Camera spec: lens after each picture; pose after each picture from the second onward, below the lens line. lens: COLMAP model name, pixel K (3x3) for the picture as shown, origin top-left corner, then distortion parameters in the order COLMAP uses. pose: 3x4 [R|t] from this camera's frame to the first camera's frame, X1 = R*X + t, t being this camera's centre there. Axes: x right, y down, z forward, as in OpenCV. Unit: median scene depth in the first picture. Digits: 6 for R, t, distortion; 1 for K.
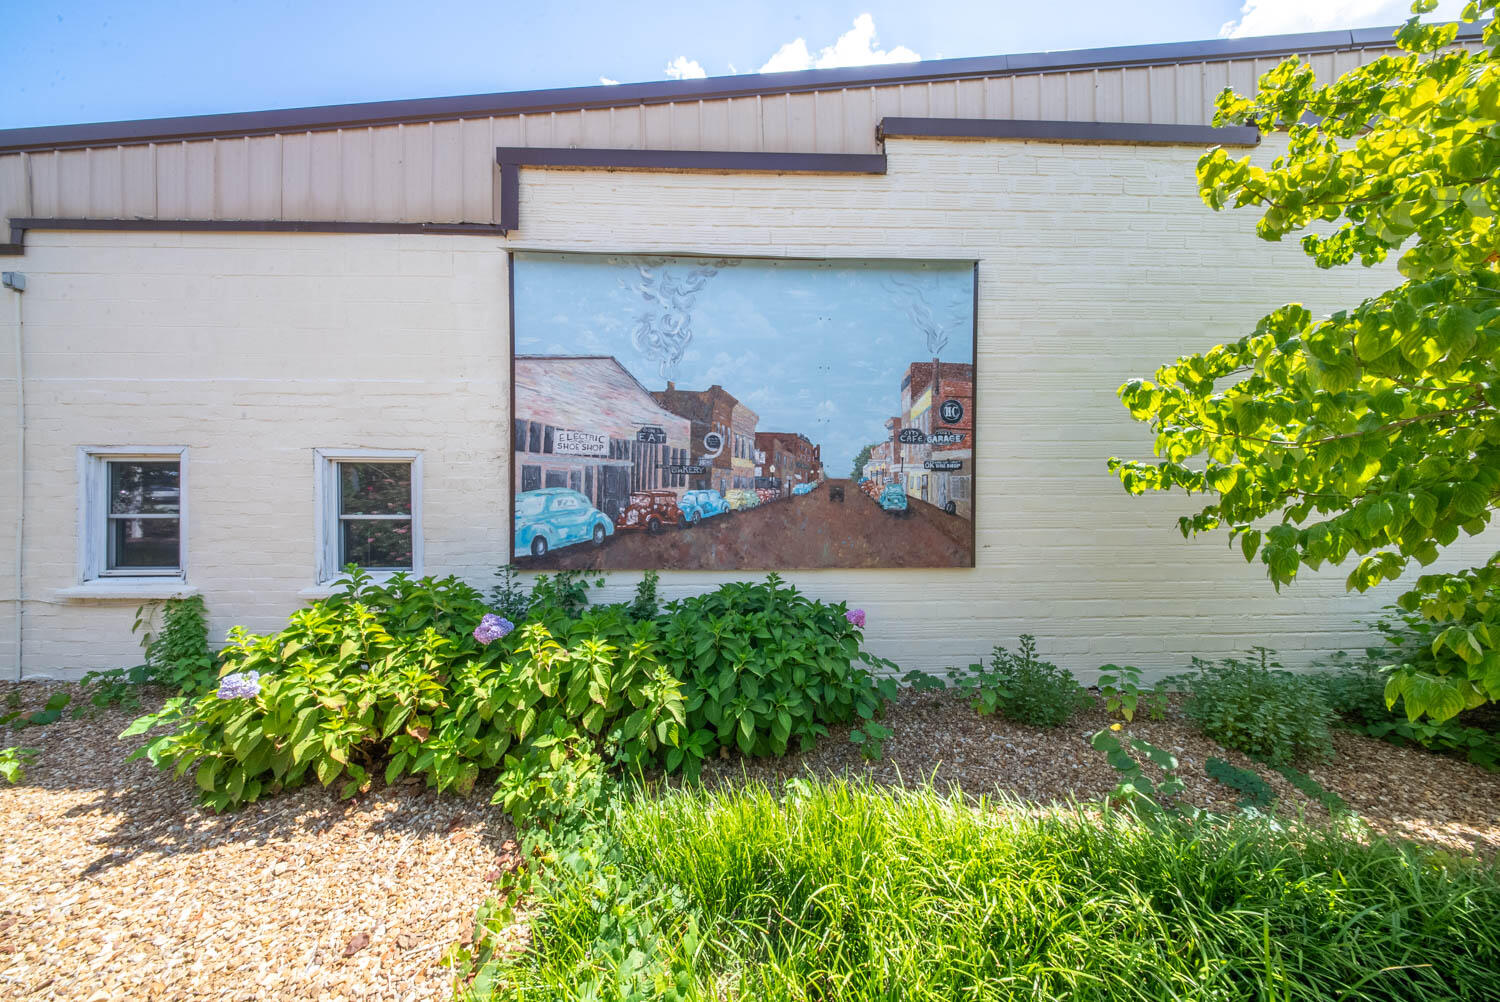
lens RADIAL K [[445.1, 0, 741.8], [0, 445.1, 501.2], [0, 0, 1]] dist [-0.001966, -0.000682]
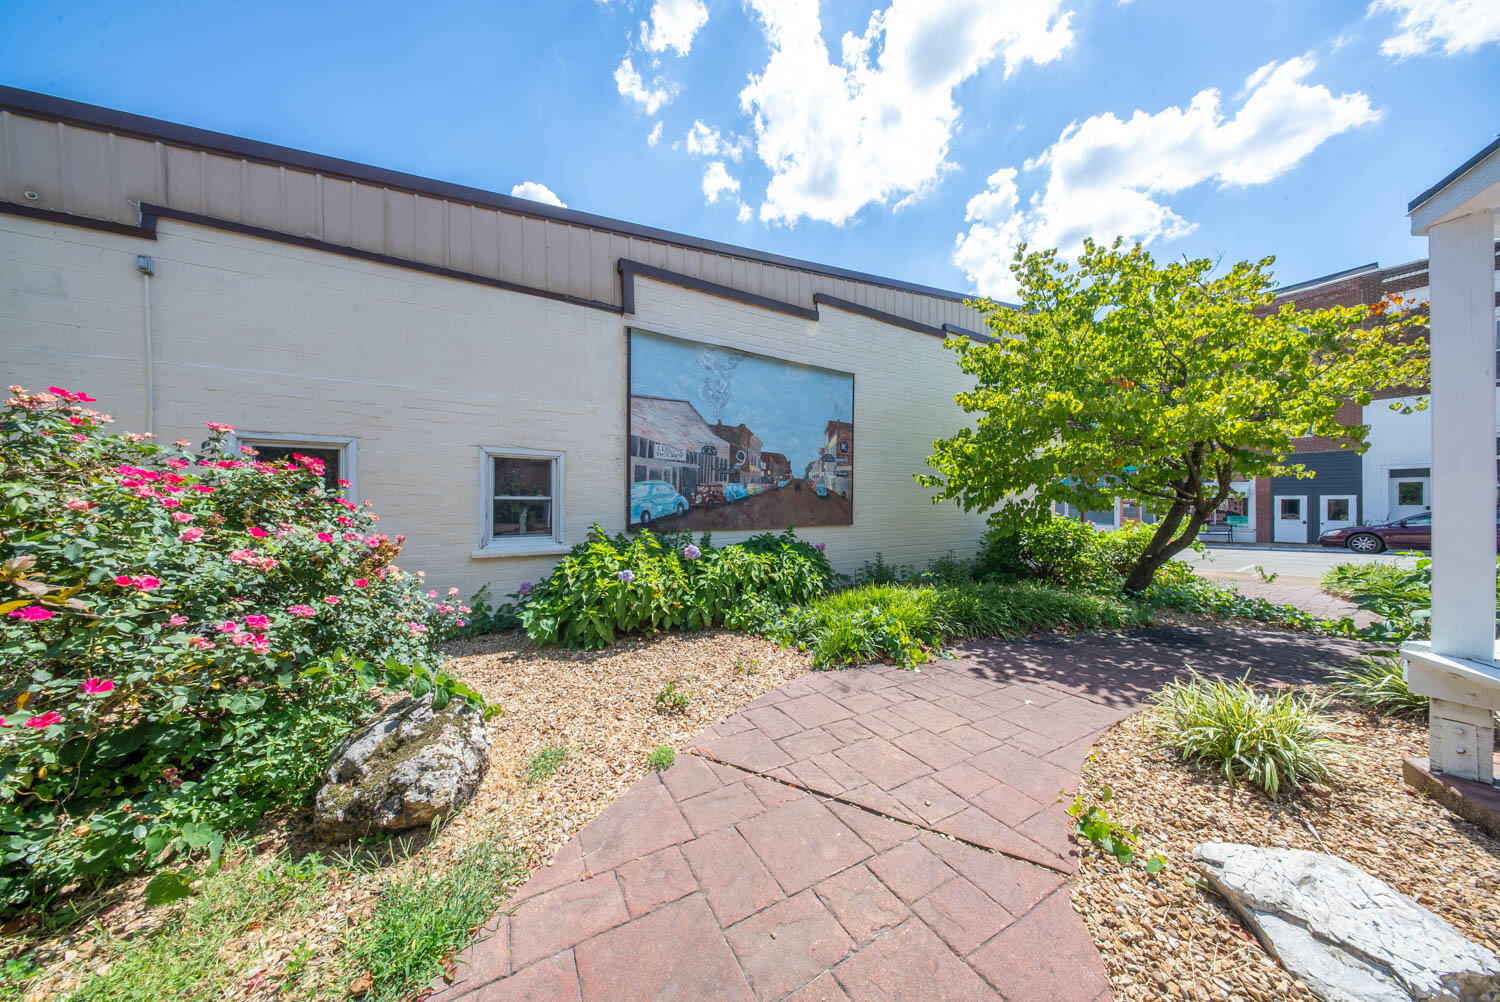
lens RADIAL K [[445.1, 0, 757.6], [0, 445.1, 500.5], [0, 0, 1]] dist [-0.001966, -0.000682]
pose [[0.870654, 0.002001, 0.491892, -0.874579], [0.001014, 0.999982, -0.005863, 0.052635], [-0.491895, 0.005604, 0.870637, -0.561275]]
